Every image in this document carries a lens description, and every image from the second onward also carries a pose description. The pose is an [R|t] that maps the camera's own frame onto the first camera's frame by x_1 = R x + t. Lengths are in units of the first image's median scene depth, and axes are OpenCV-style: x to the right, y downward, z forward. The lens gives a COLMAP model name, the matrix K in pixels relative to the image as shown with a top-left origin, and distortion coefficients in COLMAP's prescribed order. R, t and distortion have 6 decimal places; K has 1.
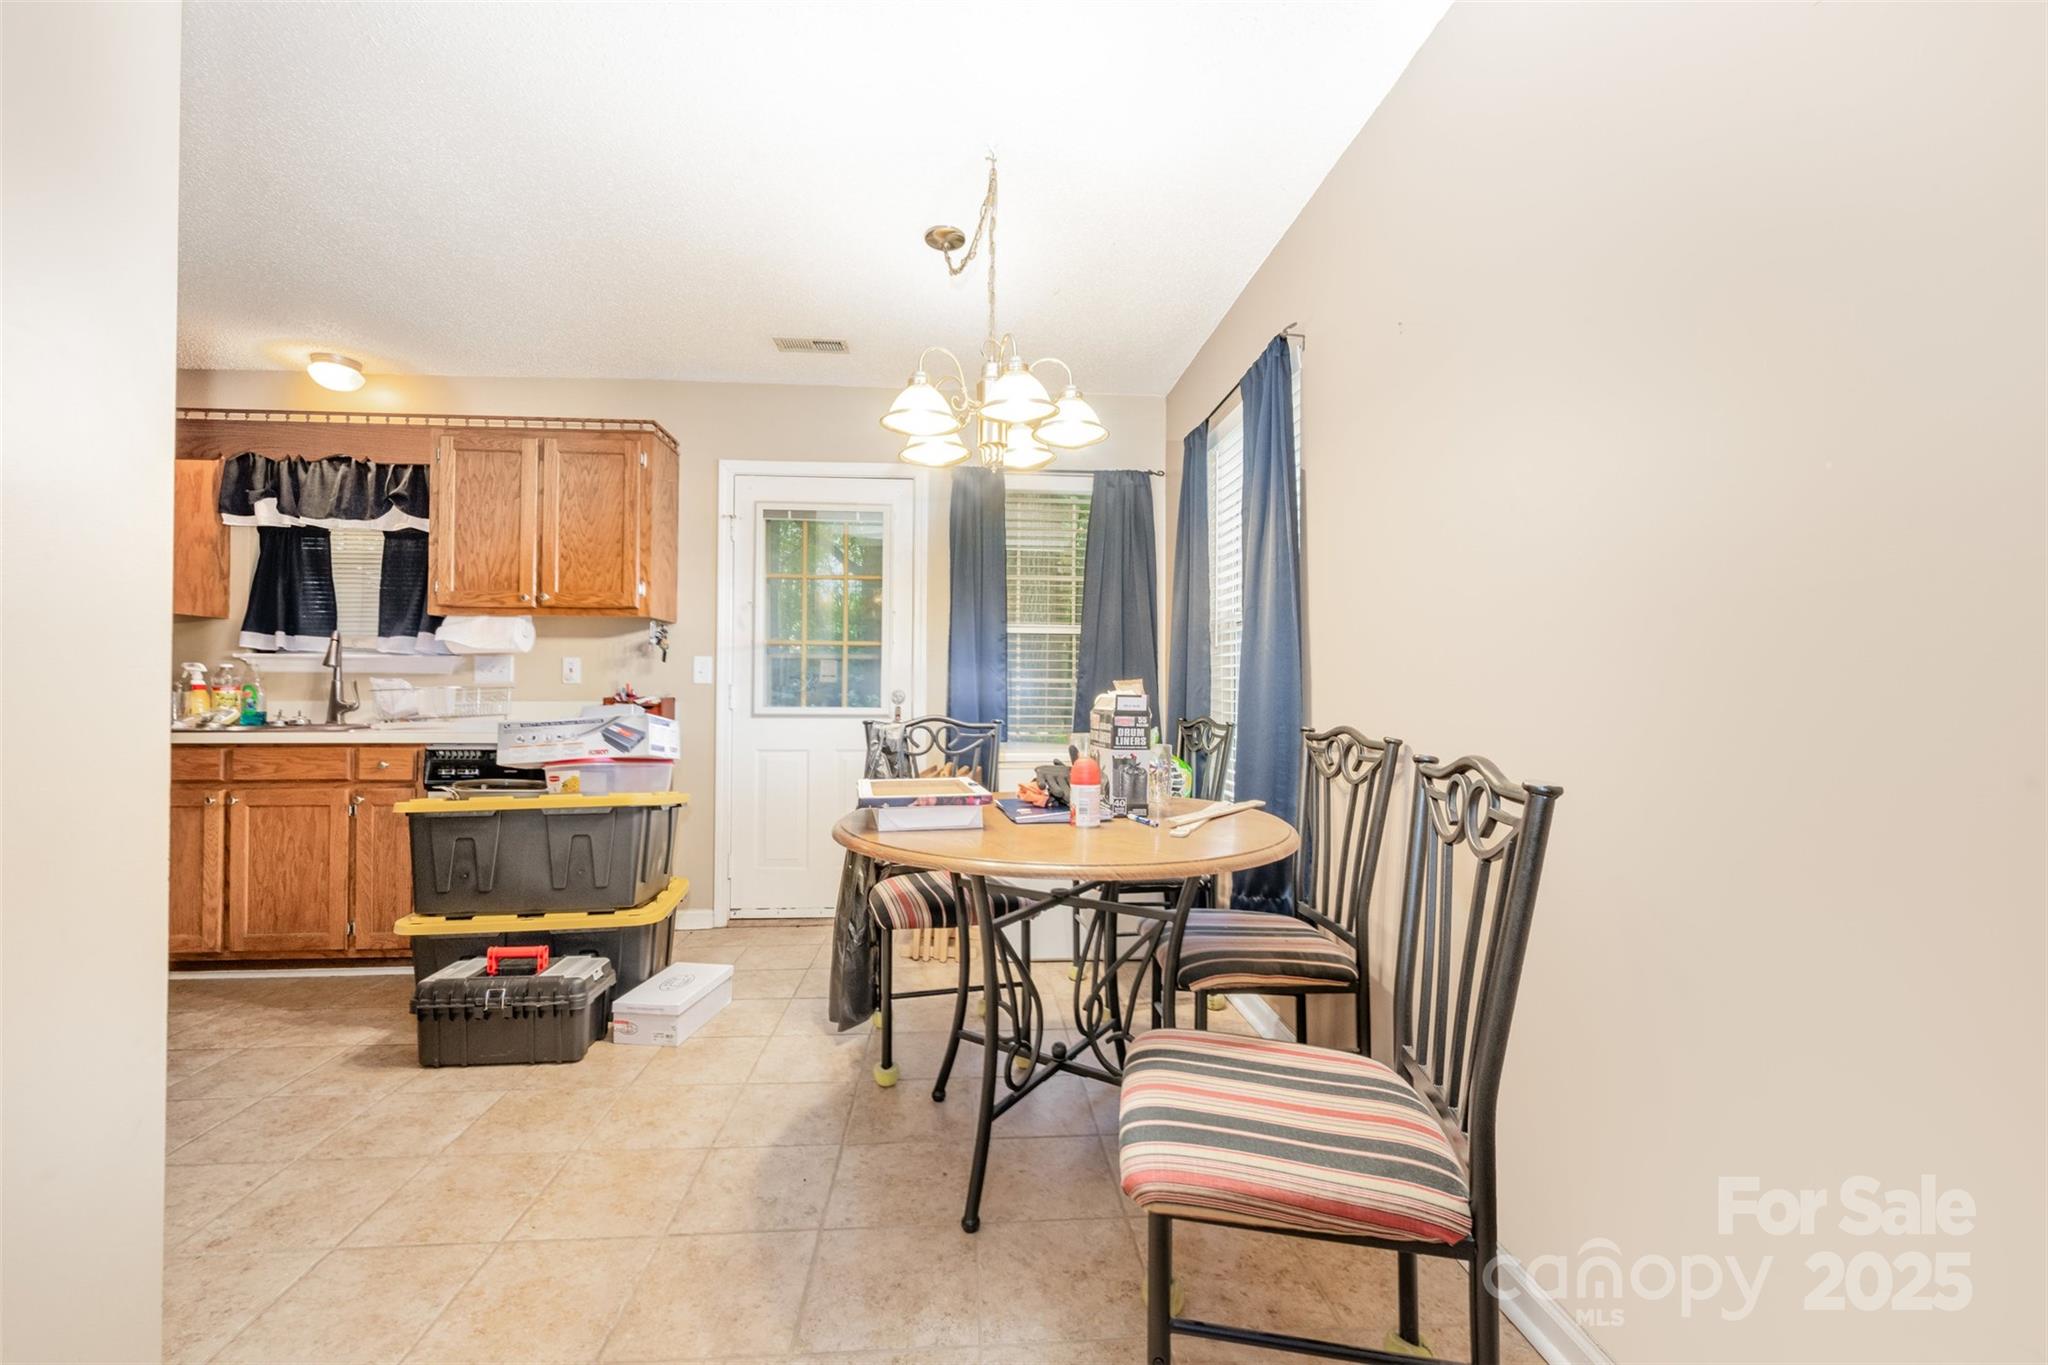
lens RADIAL K [[816.9, 0, 1020.1], [0, 816.9, 686.7], [0, 0, 1]] dist [-0.005984, -0.000594]
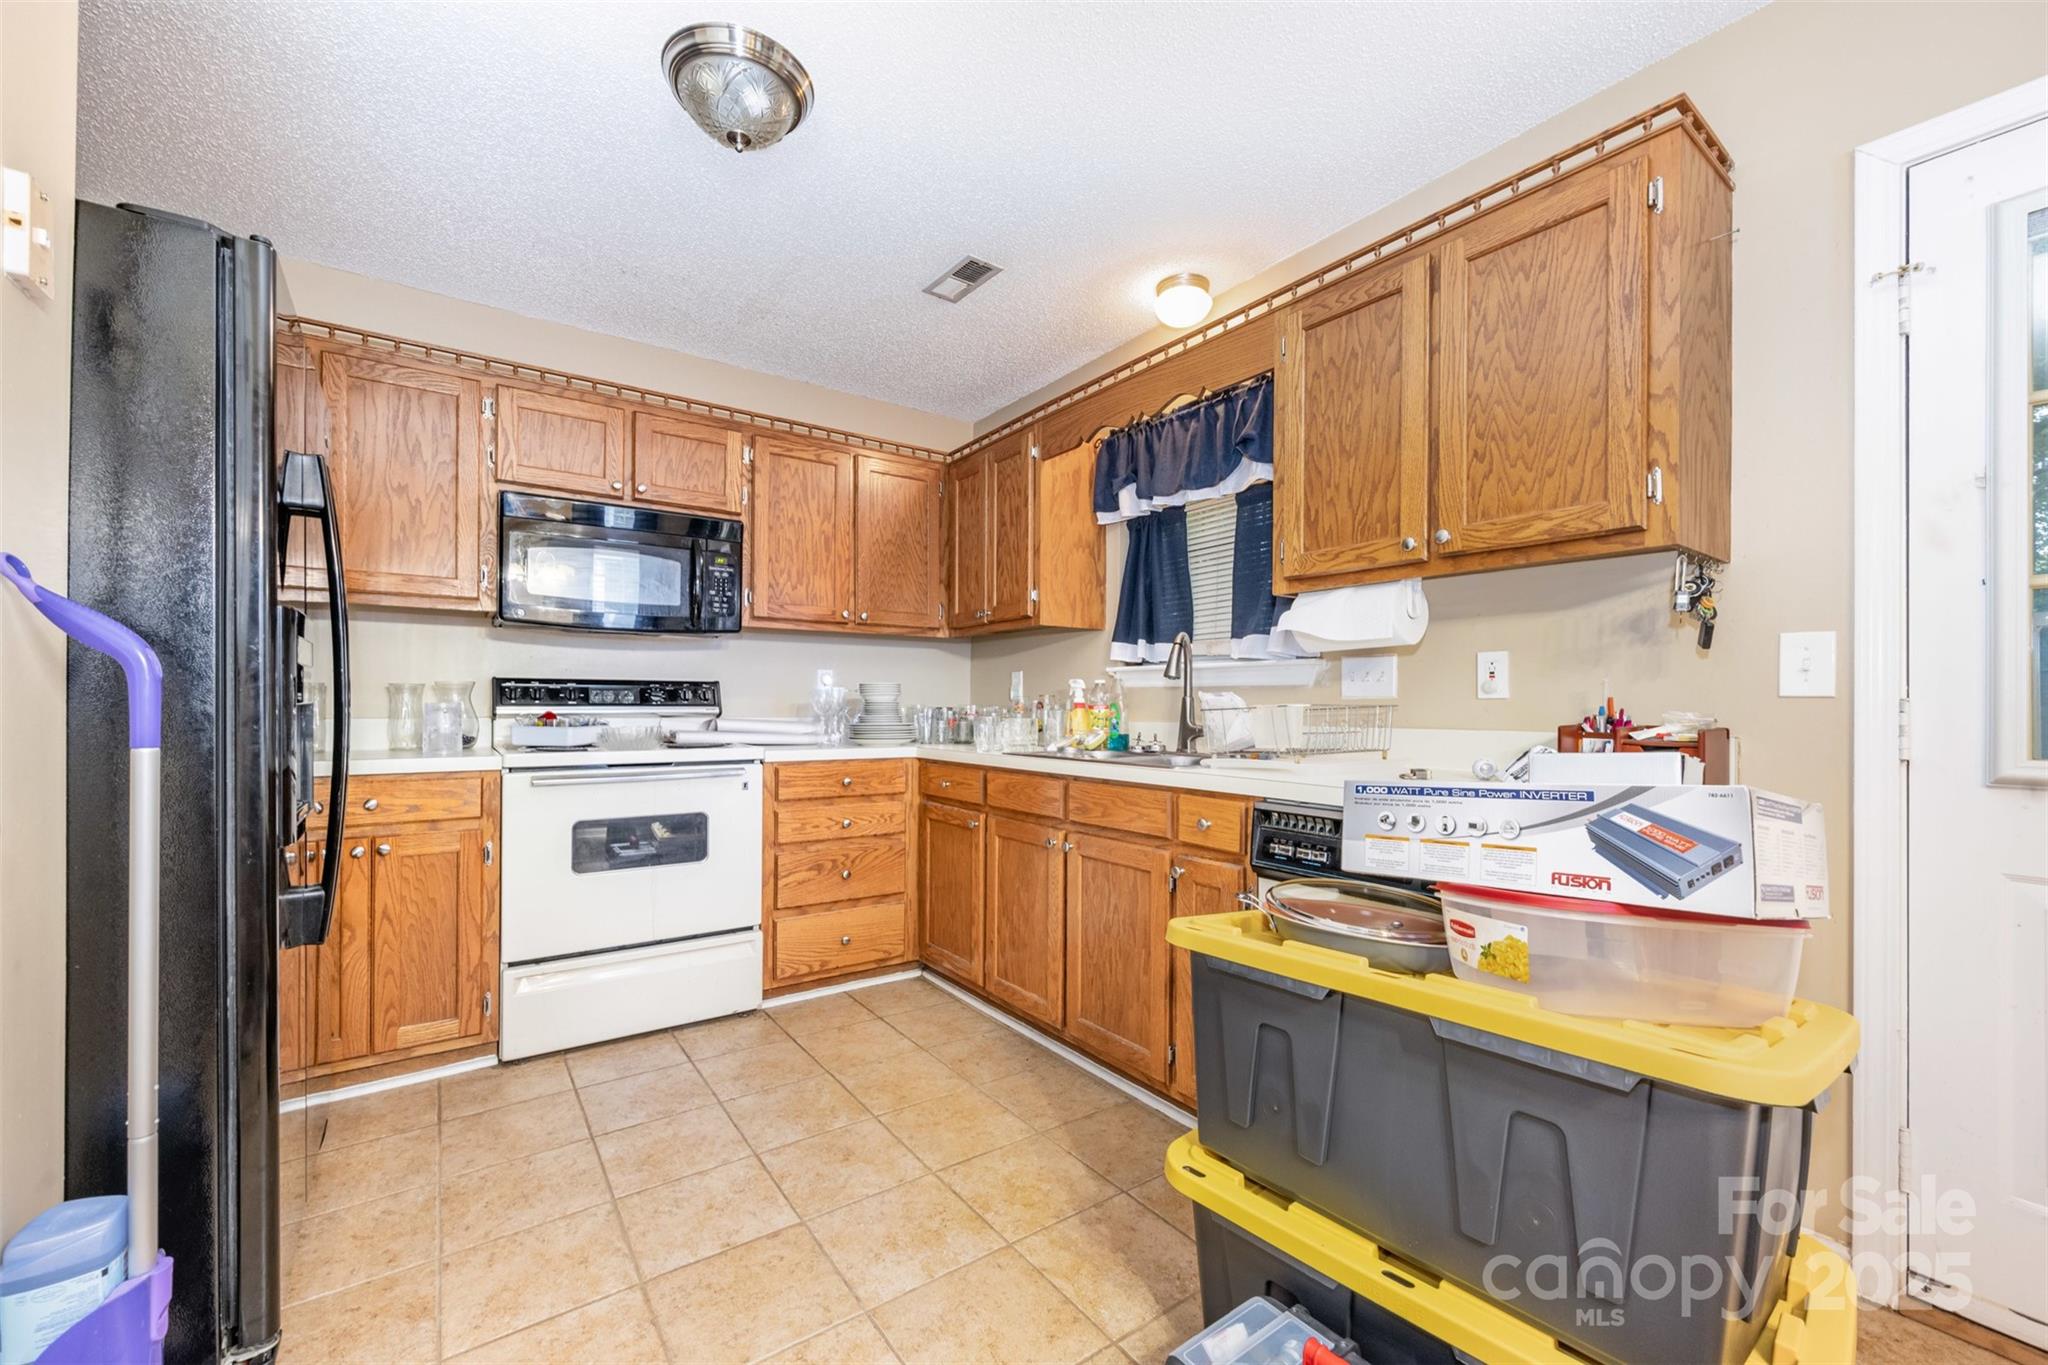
lens RADIAL K [[816.9, 0, 1025.8], [0, 816.9, 699.5], [0, 0, 1]] dist [-0.005984, -0.000594]
pose [[0.530834, -0.006996, -0.847447, -0.270794], [0.001337, 0.999972, -0.007417, 0.000529], [0.847475, 0.002804, 0.530828, 0.475008]]
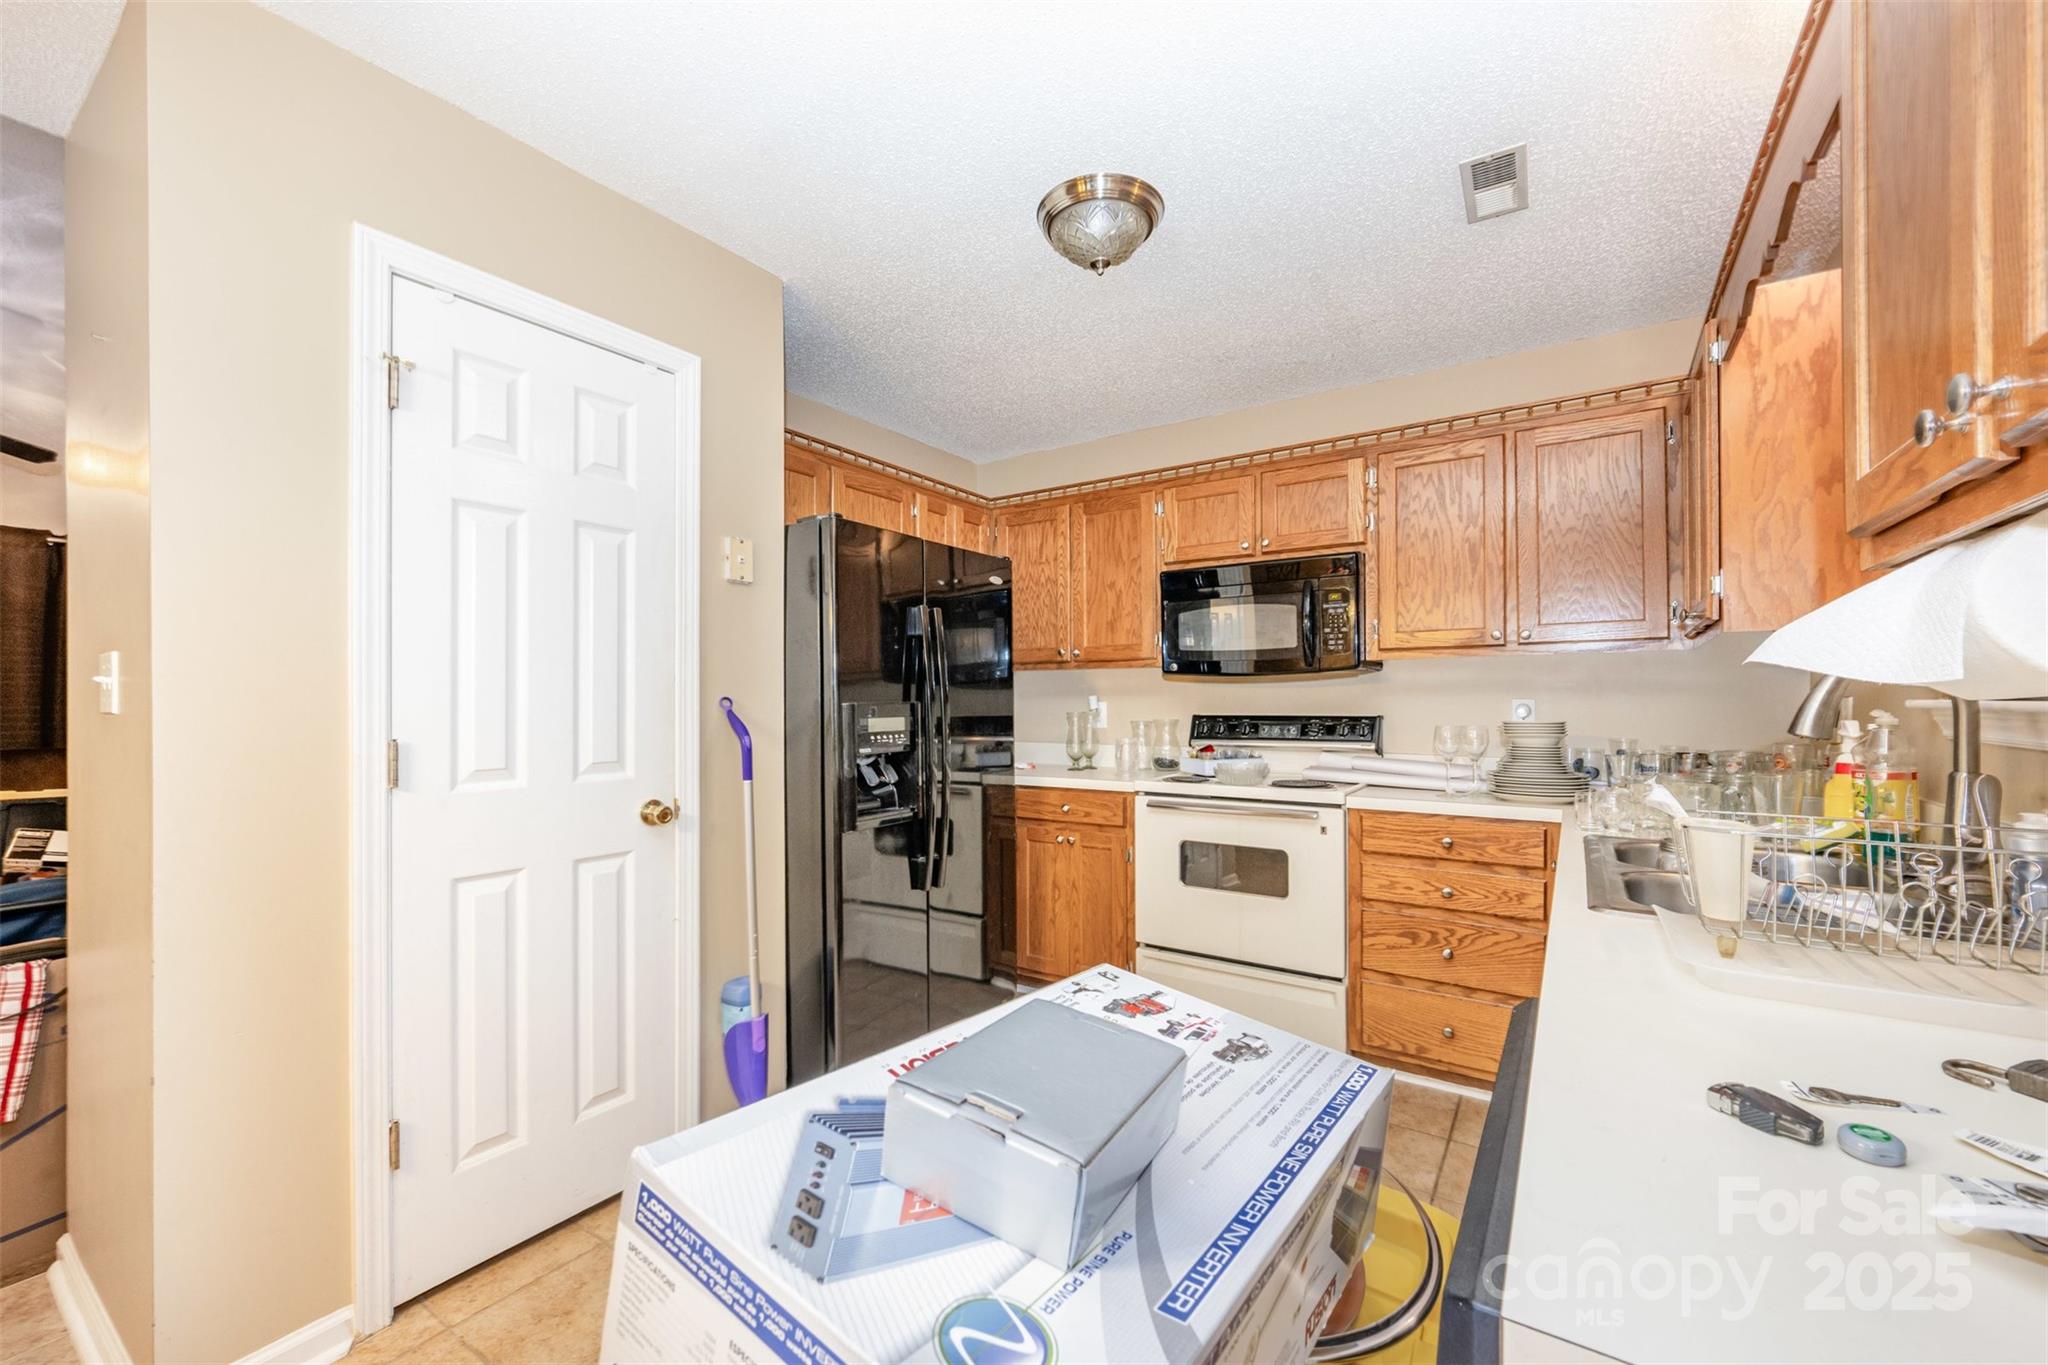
lens RADIAL K [[816.9, 0, 1028.1], [0, 816.9, 696.5], [0, 0, 1]] dist [-0.005984, -0.000594]
pose [[-0.611581, -0.006013, -0.791159, -0.310460], [0.005074, 0.999921, -0.011522, -0.044167], [0.791166, -0.011061, -0.611502, 0.953635]]
